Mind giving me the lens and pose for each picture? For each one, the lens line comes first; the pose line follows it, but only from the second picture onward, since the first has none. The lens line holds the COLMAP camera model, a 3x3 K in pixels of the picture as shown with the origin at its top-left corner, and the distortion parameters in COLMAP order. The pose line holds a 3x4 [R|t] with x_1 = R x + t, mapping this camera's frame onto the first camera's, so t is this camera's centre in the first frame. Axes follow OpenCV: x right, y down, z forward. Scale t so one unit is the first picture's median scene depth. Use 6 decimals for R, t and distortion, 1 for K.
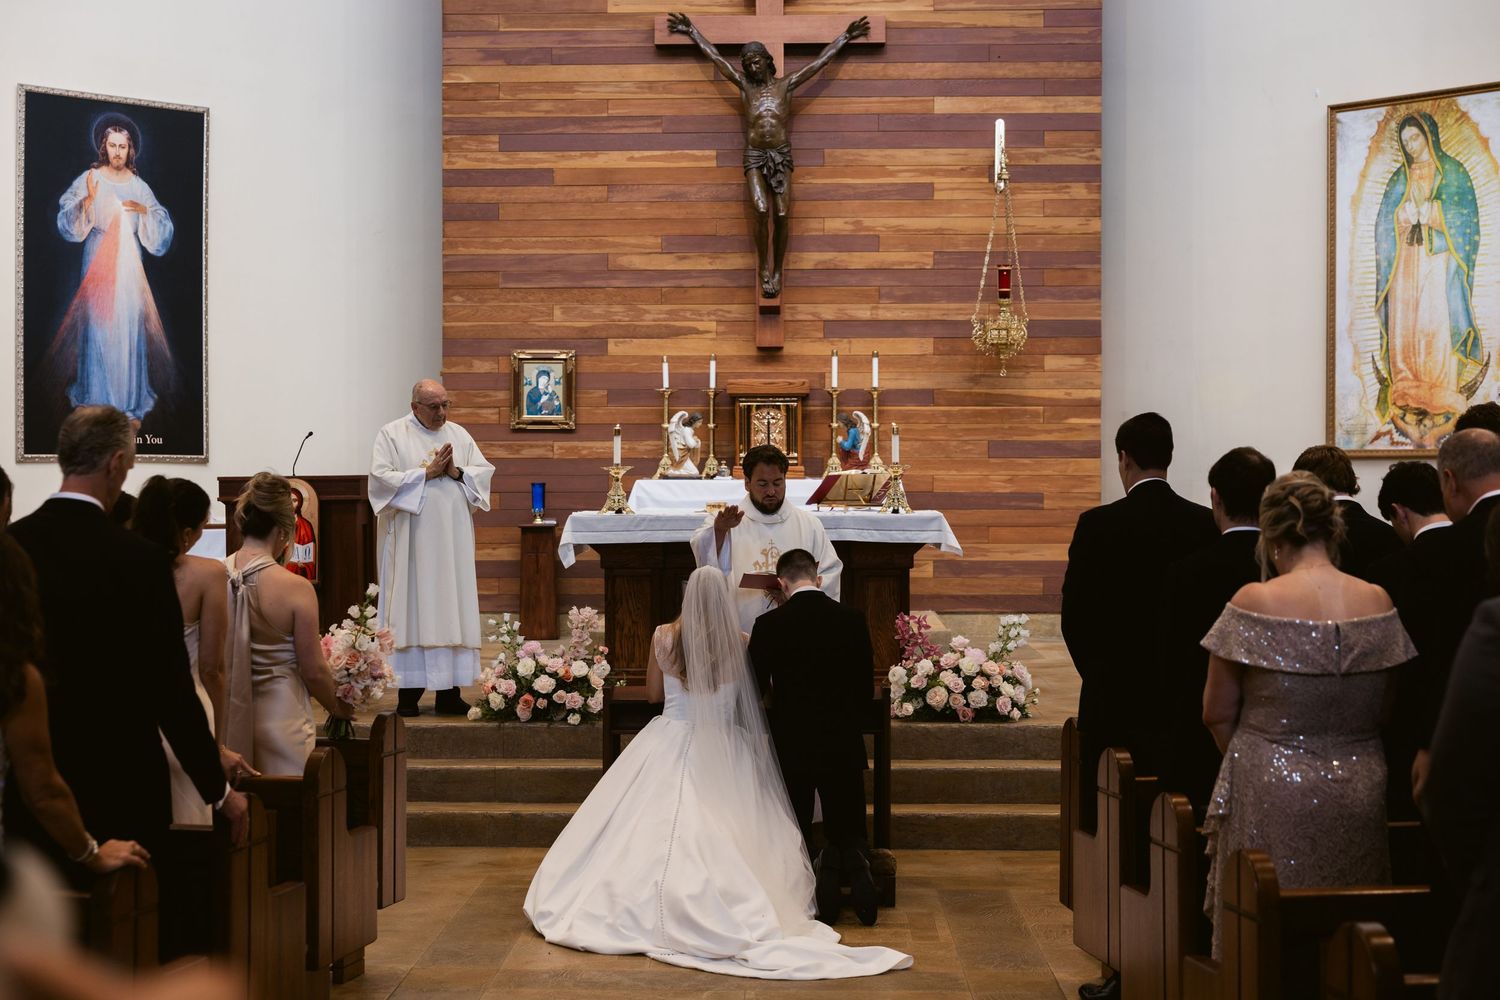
lens RADIAL K [[2373.3, 0, 750.0], [0, 2373.3, 500.0], [0, 0, 1]] dist [0.005462, 0.016810]
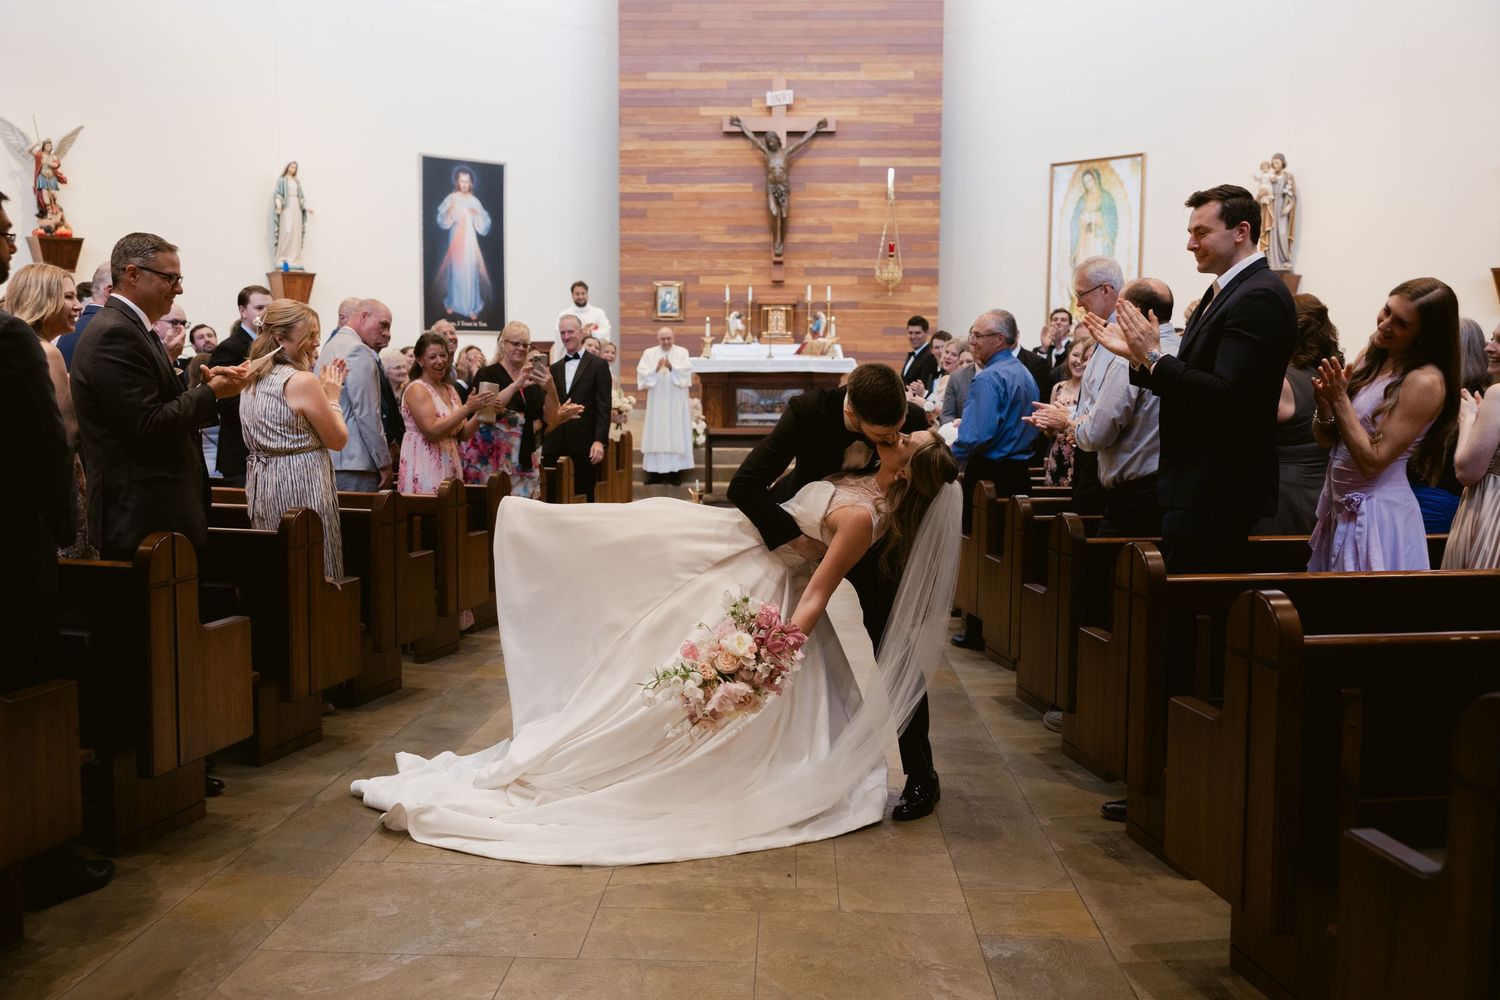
lens RADIAL K [[1463.2, 0, 750.0], [0, 1463.2, 500.0], [0, 0, 1]] dist [0.008464, 0.008297]
pose [[0.999890, 0.006731, -0.013193, 0.002111], [-0.005484, 0.995706, 0.092407, 0.008130], [0.013759, -0.092325, 0.995634, -0.287268]]
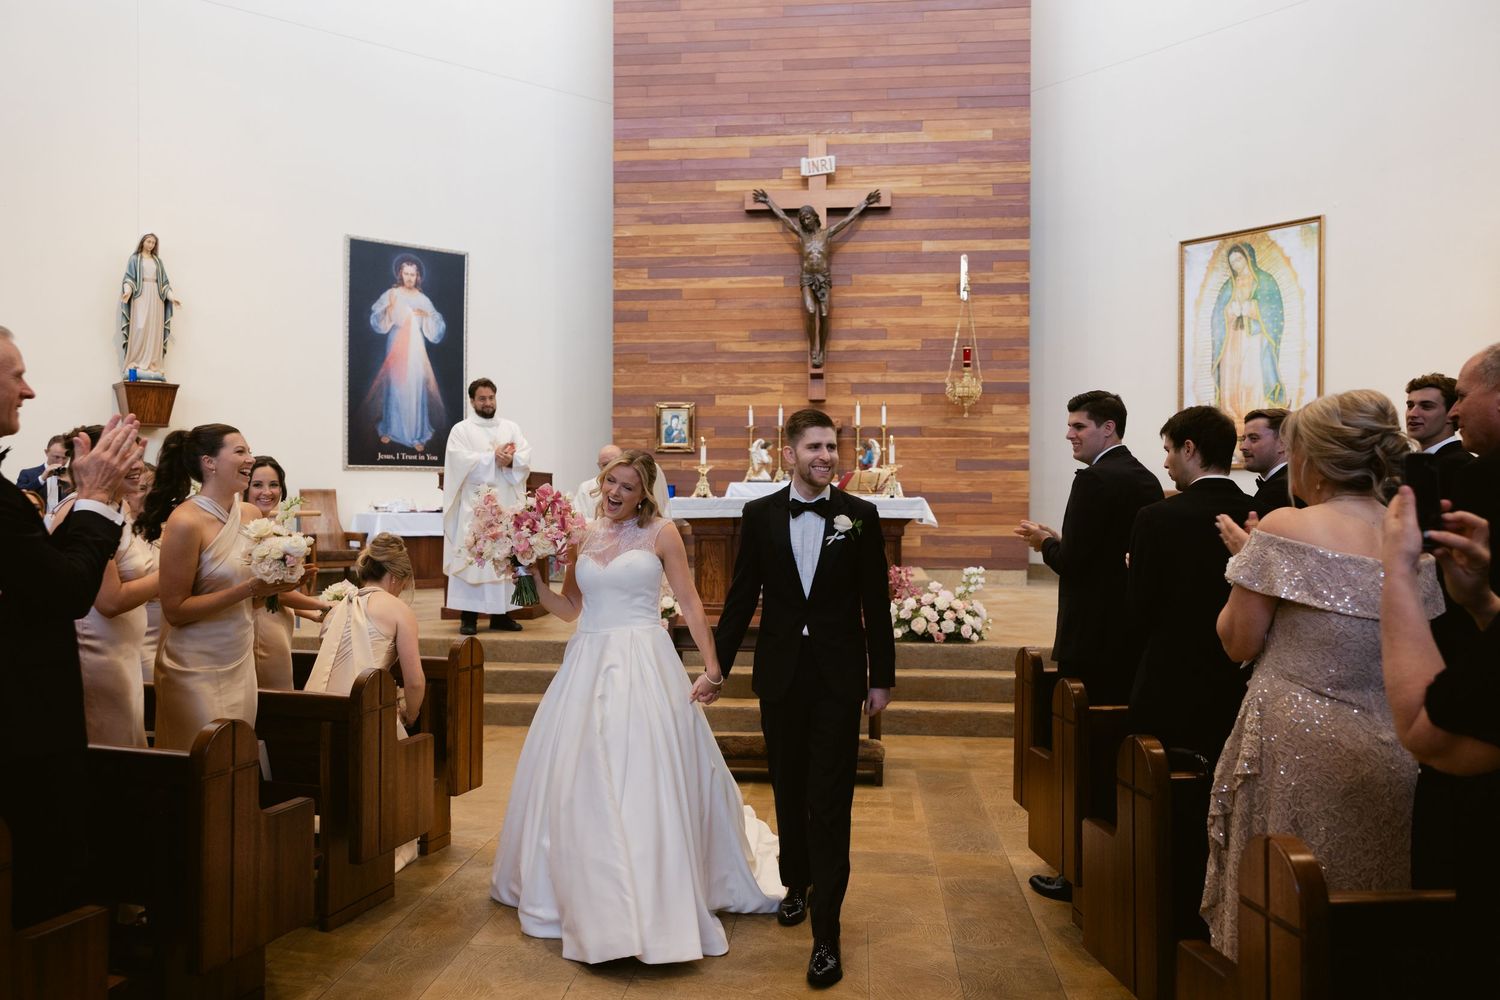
lens RADIAL K [[1243.3, 0, 742.5], [0, 1243.3, 502.7], [0, 0, 1]] dist [0.005346, 0.007301]
pose [[0.997478, 0.003173, -0.070901, 0.017927], [-0.003830, 0.999951, -0.009130, 0.011803], [0.070868, 0.009378, 0.997442, 0.171576]]
